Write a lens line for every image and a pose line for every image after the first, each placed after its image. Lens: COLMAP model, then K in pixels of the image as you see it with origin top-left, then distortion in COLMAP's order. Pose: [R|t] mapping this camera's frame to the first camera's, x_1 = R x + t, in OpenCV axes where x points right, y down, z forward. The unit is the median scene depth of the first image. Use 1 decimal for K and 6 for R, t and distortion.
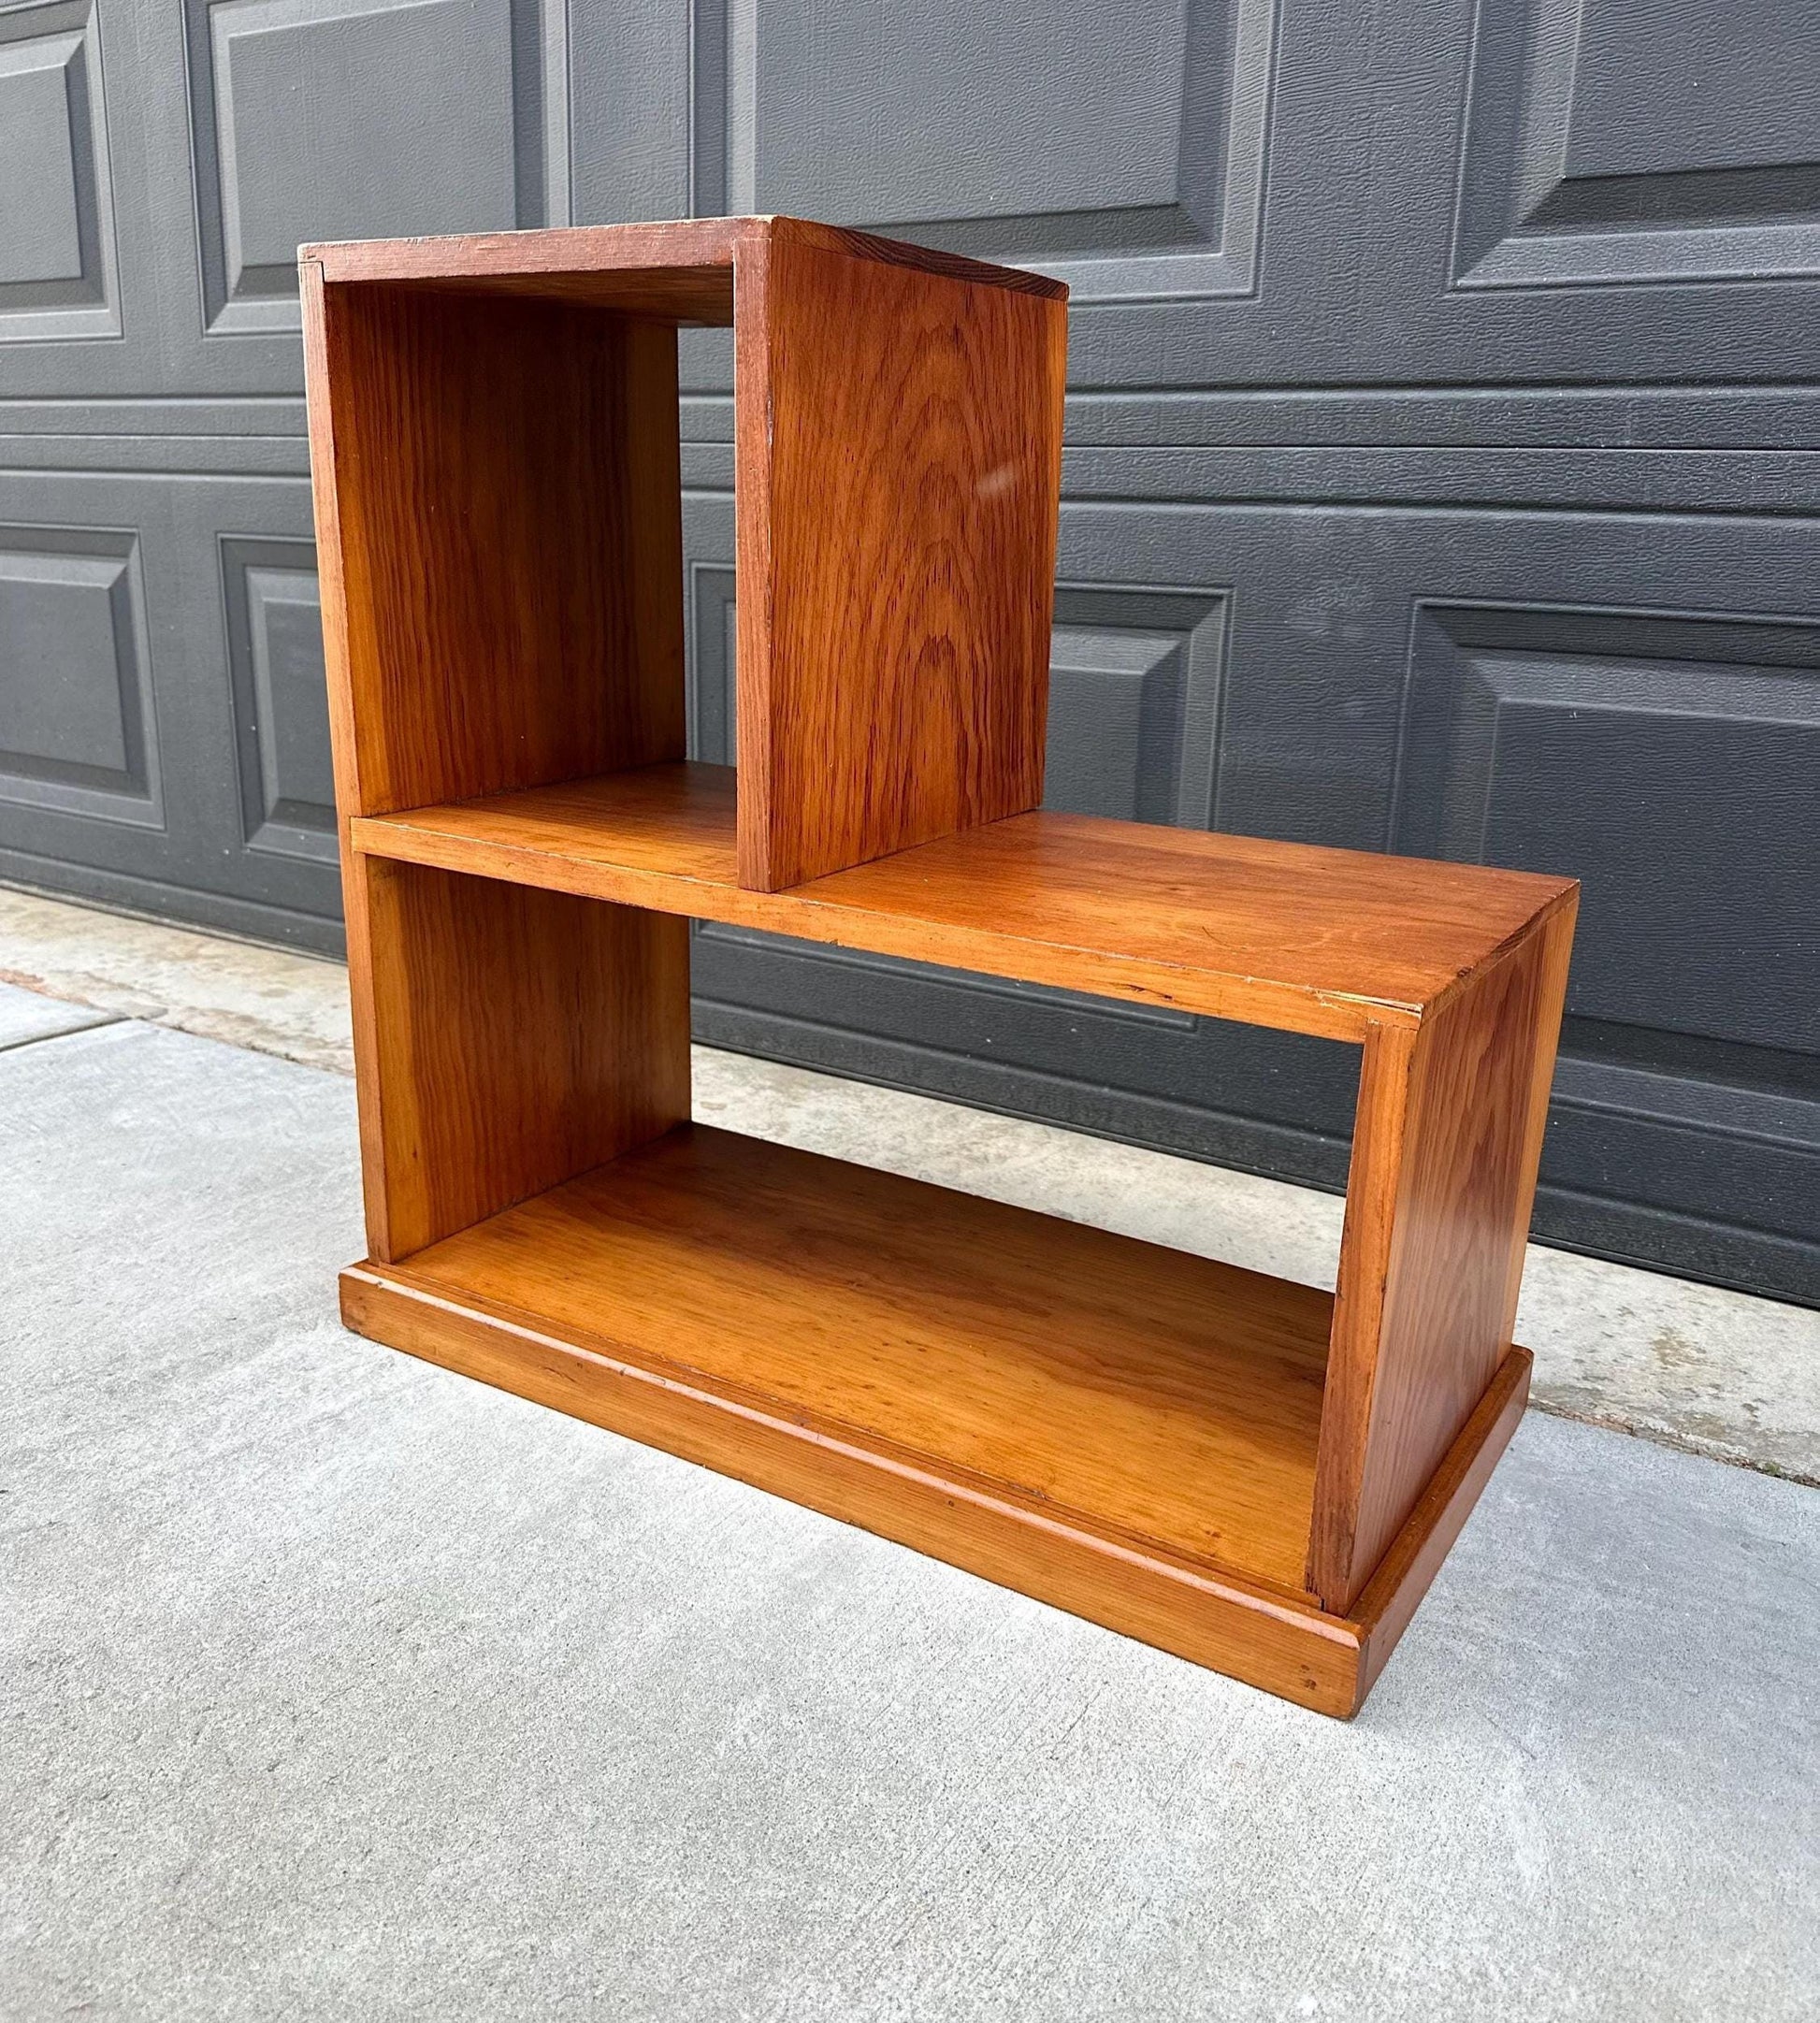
lens RADIAL K [[1690.1, 0, 920.5], [0, 1690.1, 964.1], [0, 0, 1]] dist [0.166634, -0.335059]
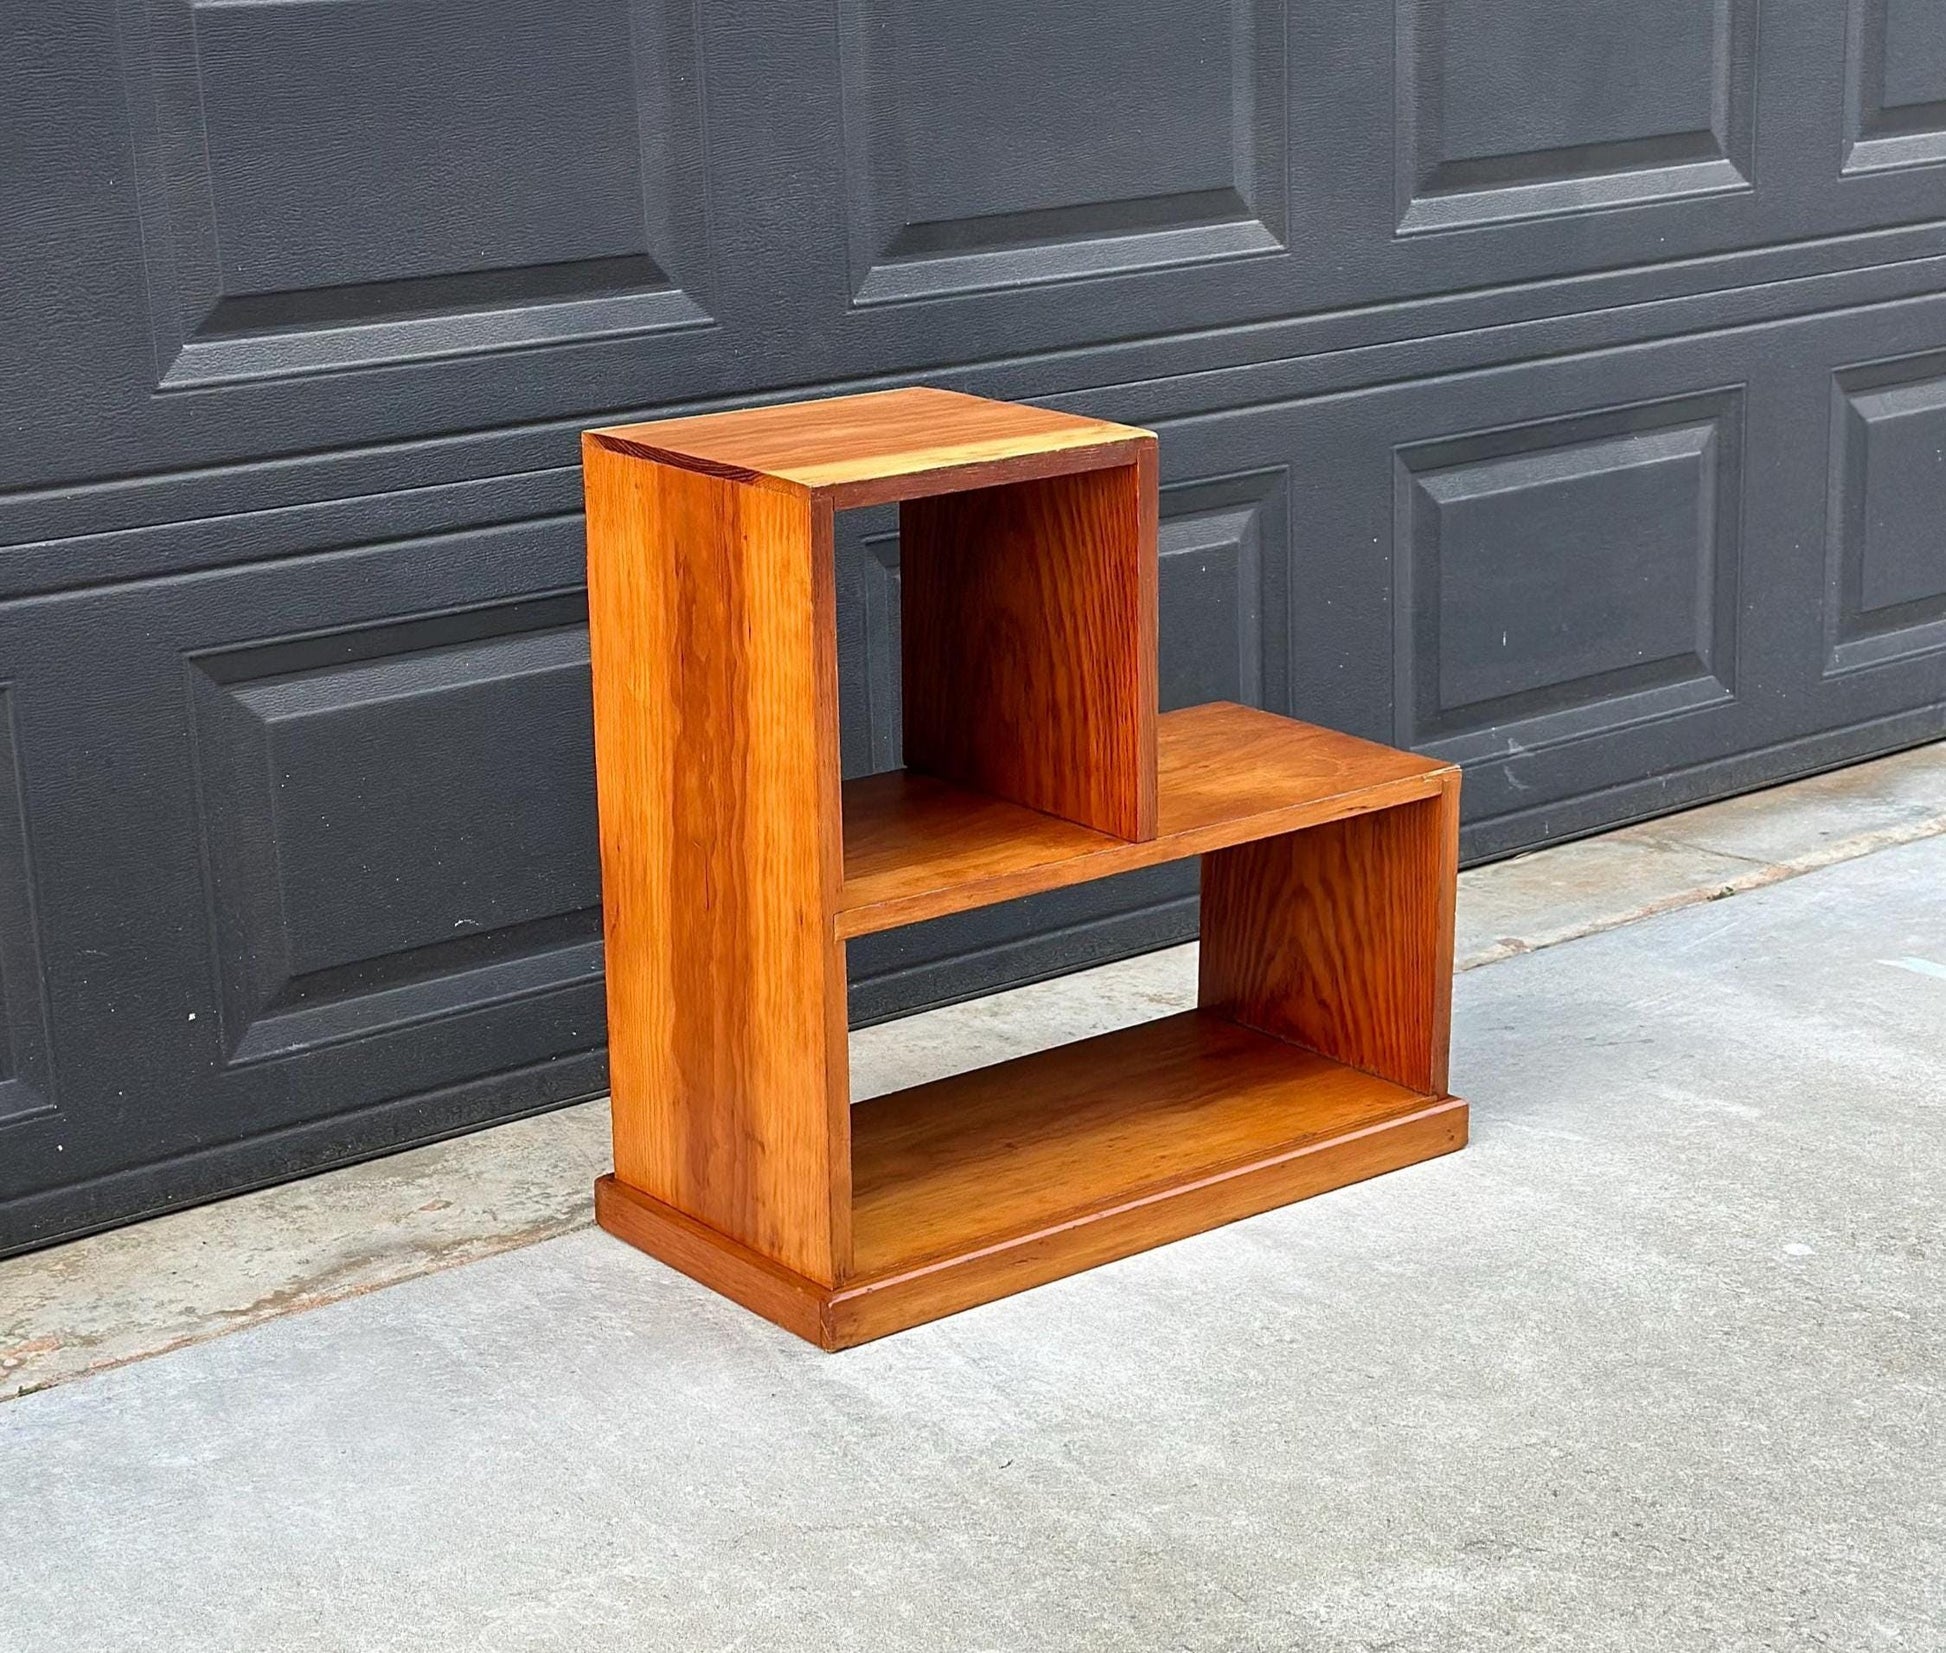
lens RADIAL K [[3570.7, 0, 950.7], [0, 3570.7, 922.4], [0, 0, 1]] dist [0.151049, 0.066928]
pose [[0.359995, -0.311255, 0.879502, -2.335886], [0.280646, 0.935171, 0.216083, -0.558055], [-0.889742, 0.169040, 0.424010, -0.141648]]
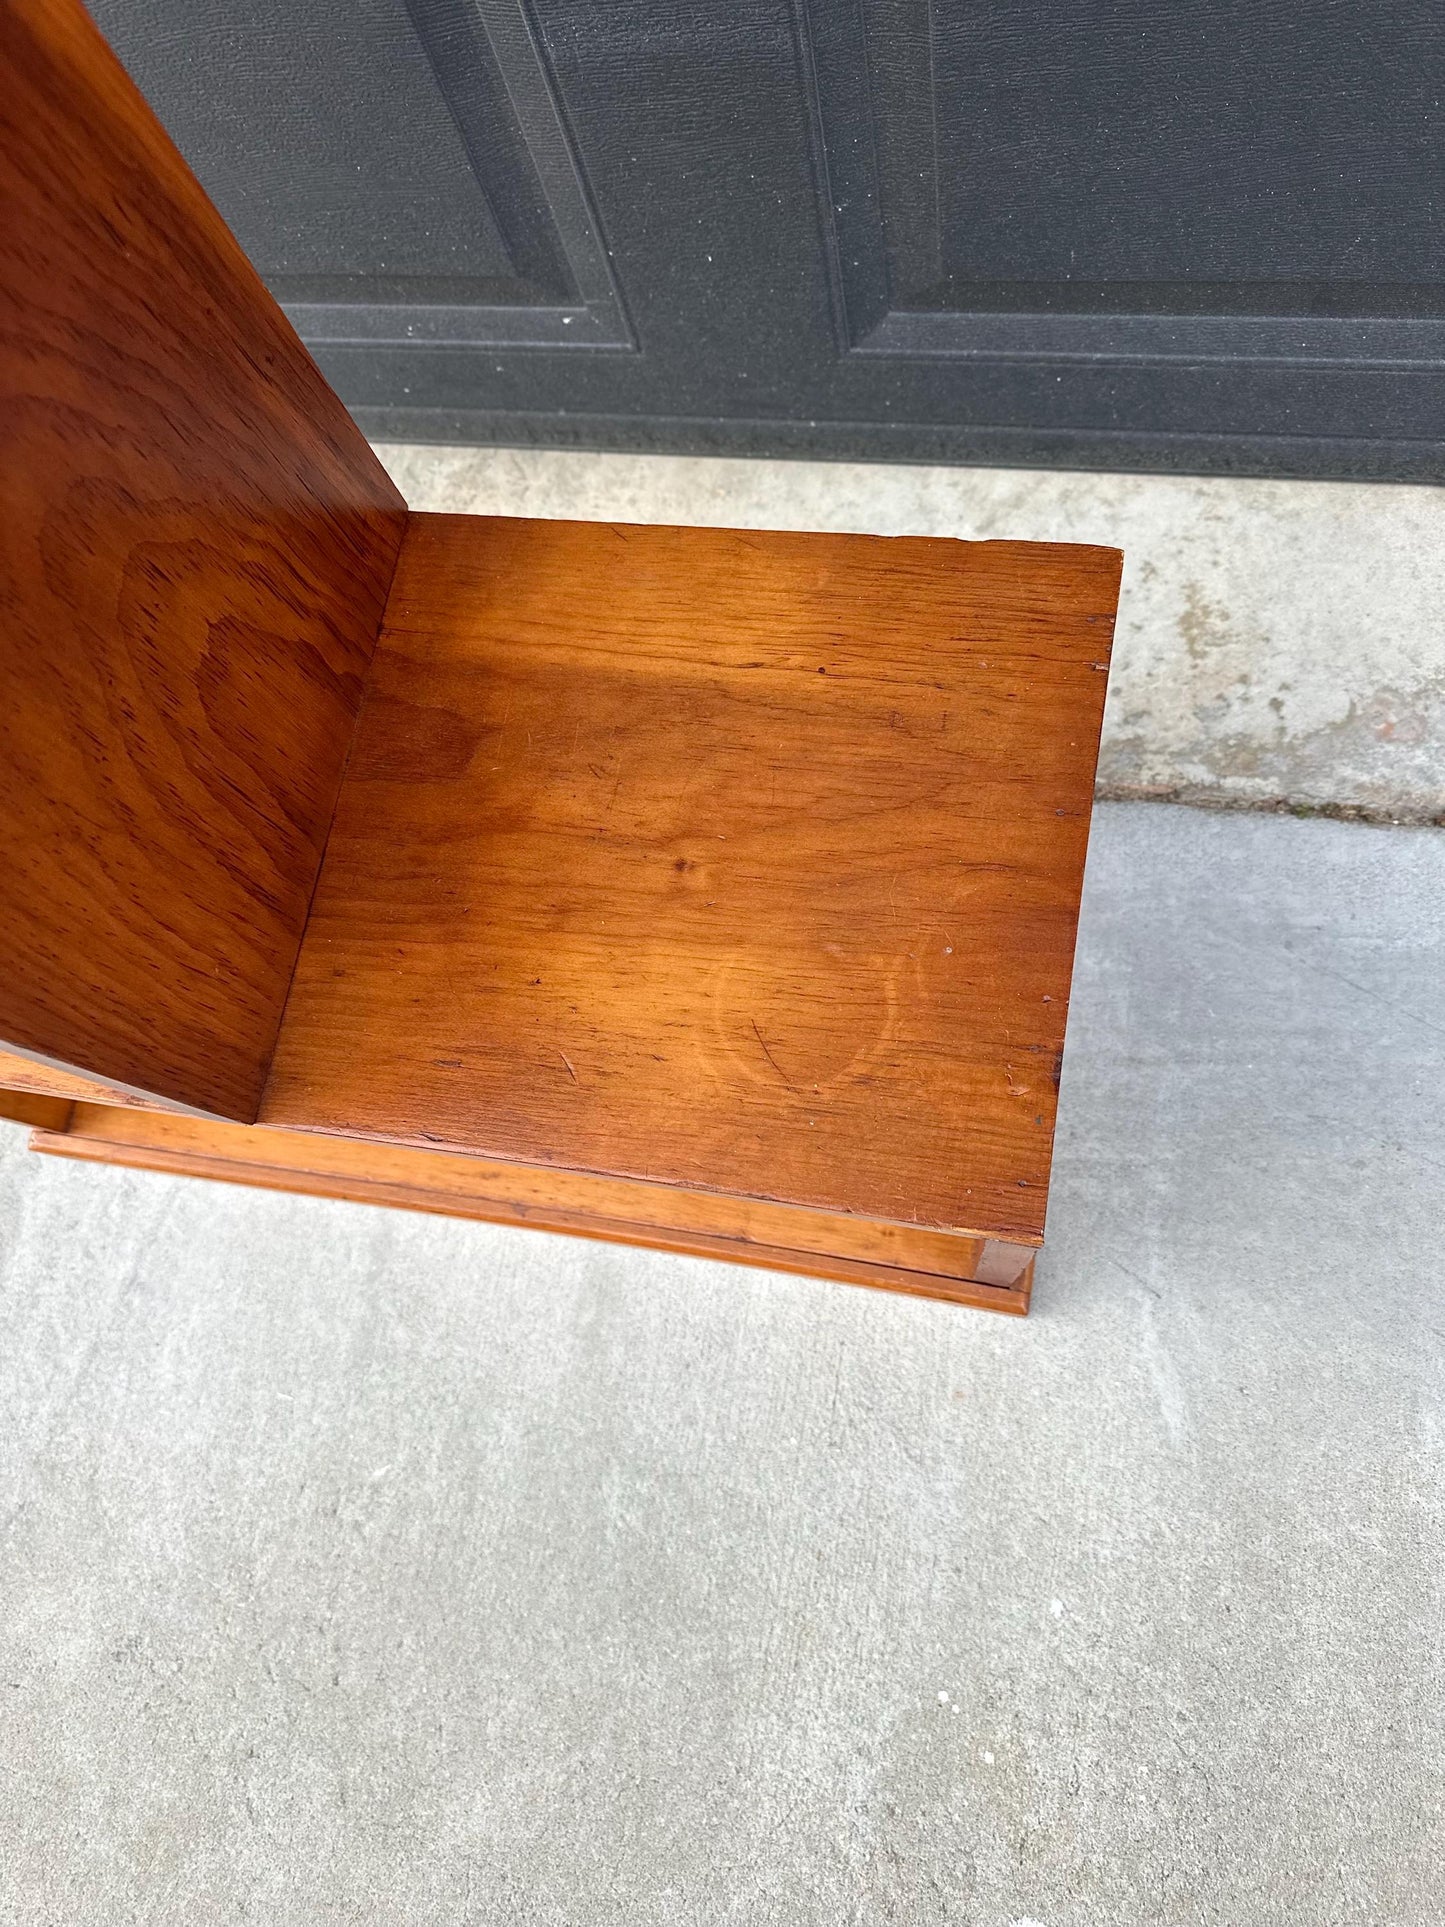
lens RADIAL K [[1377.5, 0, 716.2], [0, 1377.5, 955.3], [0, 0, 1]] dist [0.097060, -0.196286]
pose [[0.909816, -0.408272, -0.074488, 0.159308], [0.292438, 0.503337, 0.813100, -0.450487], [-0.294473, -0.761555, 0.577339, 0.465840]]
